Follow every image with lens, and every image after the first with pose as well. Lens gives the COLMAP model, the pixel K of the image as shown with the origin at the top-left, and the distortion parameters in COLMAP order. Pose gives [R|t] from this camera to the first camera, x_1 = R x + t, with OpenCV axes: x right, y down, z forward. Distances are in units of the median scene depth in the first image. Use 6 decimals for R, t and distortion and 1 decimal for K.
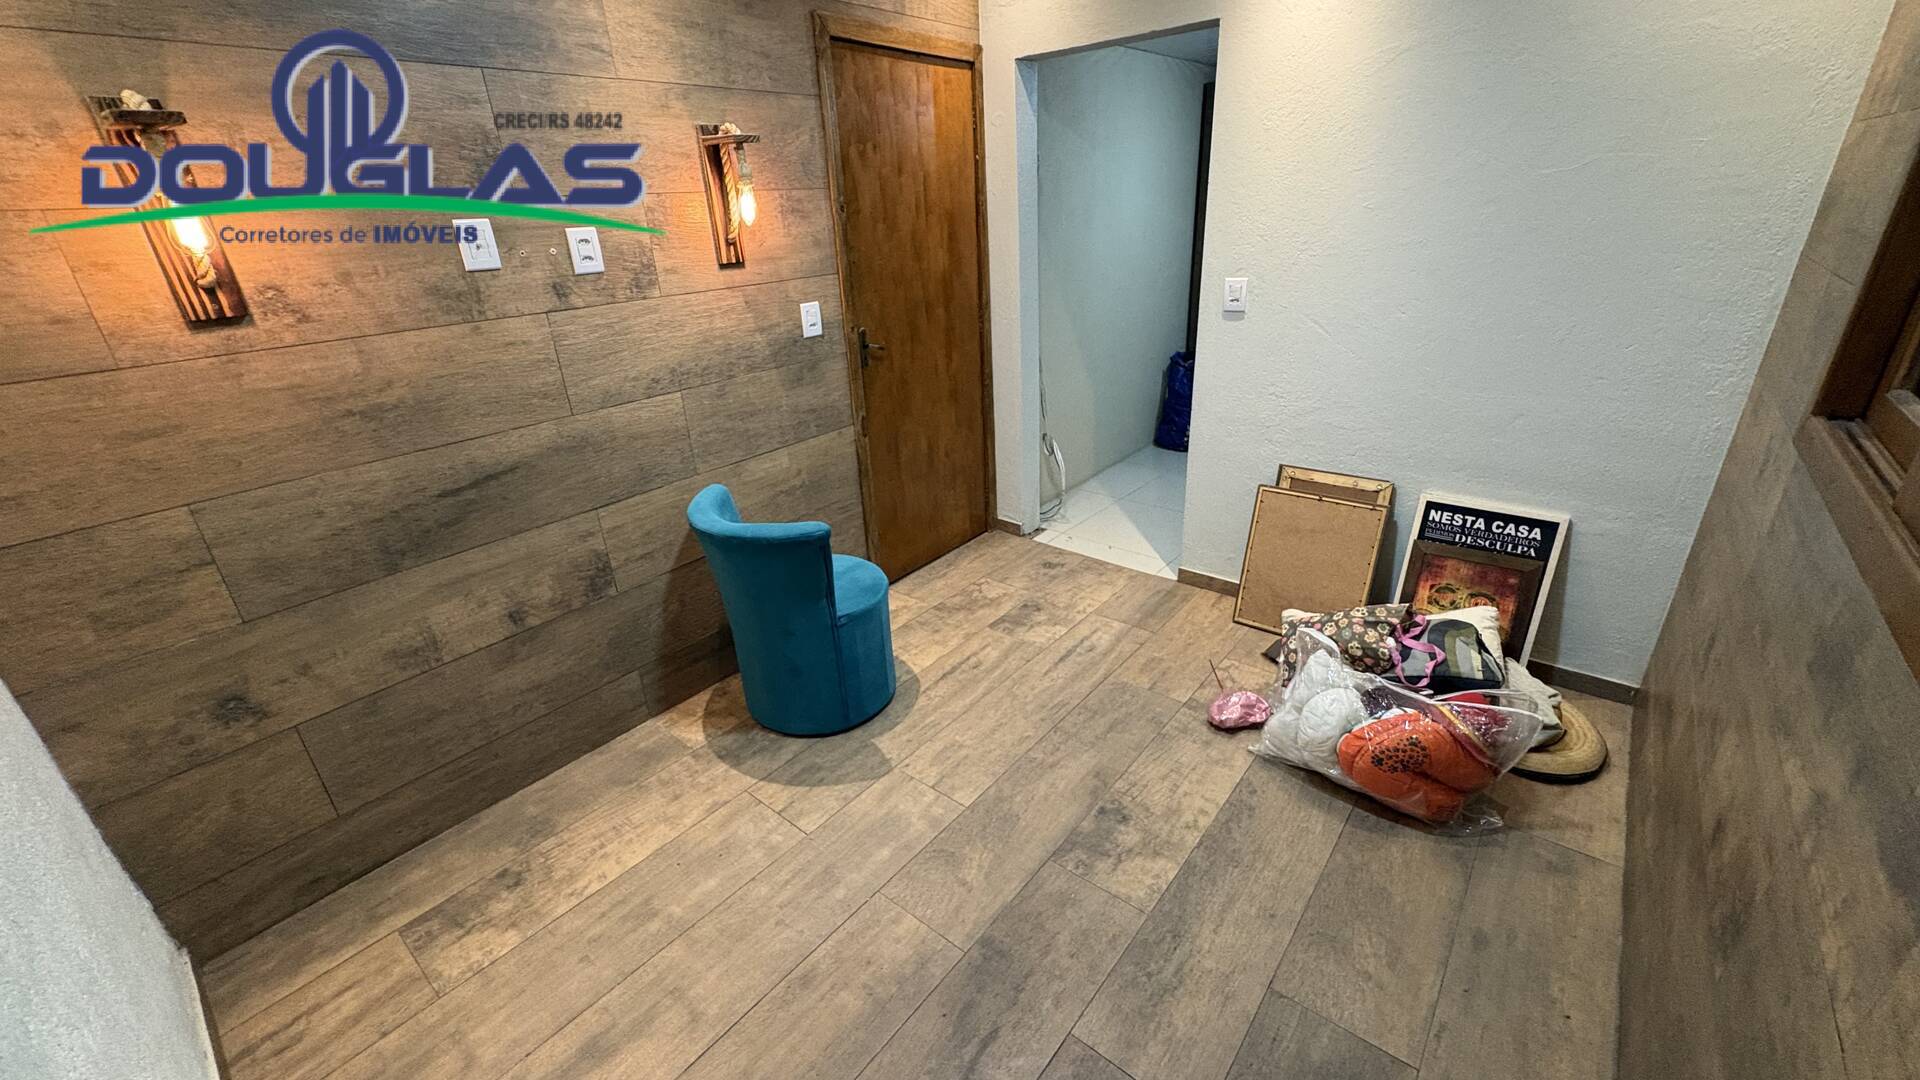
lens RADIAL K [[763.3, 0, 962.0], [0, 763.3, 535.9], [0, 0, 1]] dist [0.001002, -0.000181]
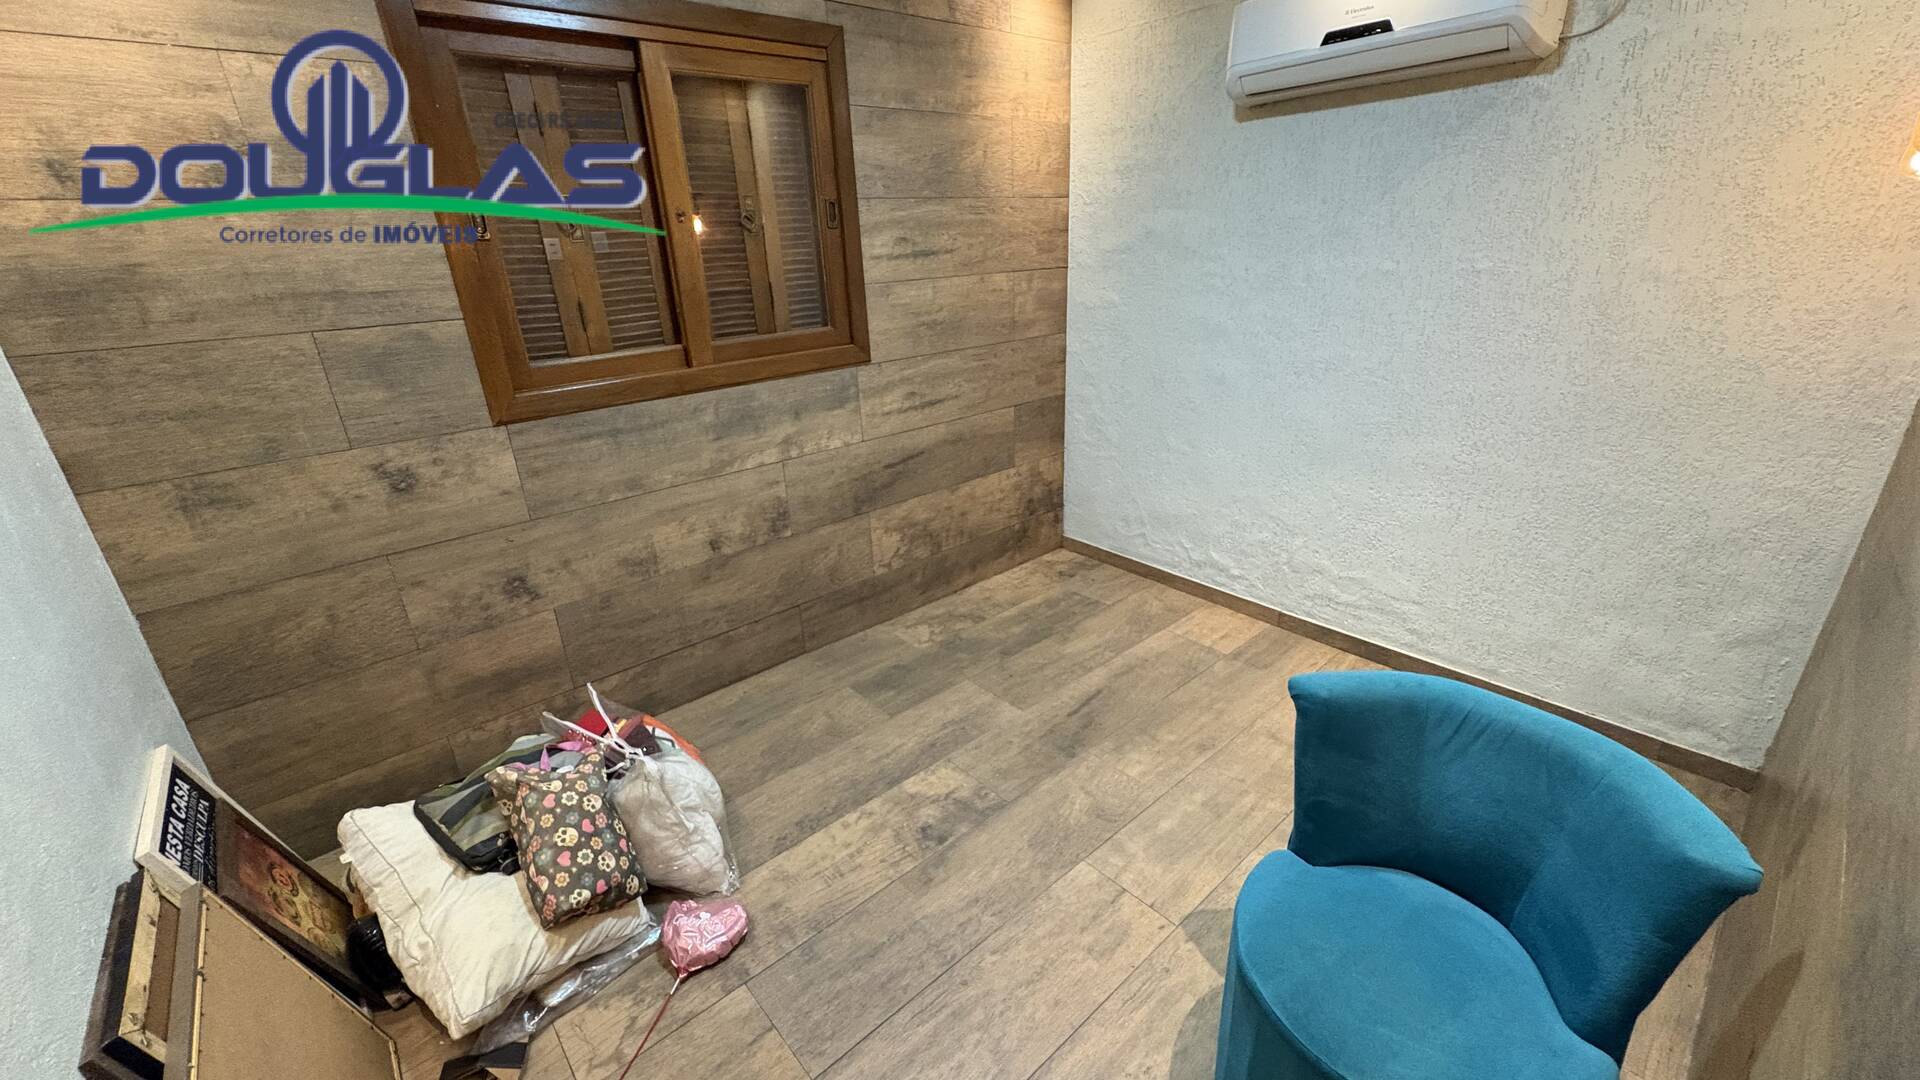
lens RADIAL K [[763.3, 0, 962.2], [0, 763.3, 535.9], [0, 0, 1]] dist [0.001002, -0.000181]
pose [[-0.984439, 0.019619, 0.174627, -0.003673], [0.137880, 0.702326, 0.698375, -0.119994], [-0.108944, 0.711586, -0.694102, 0.287517]]
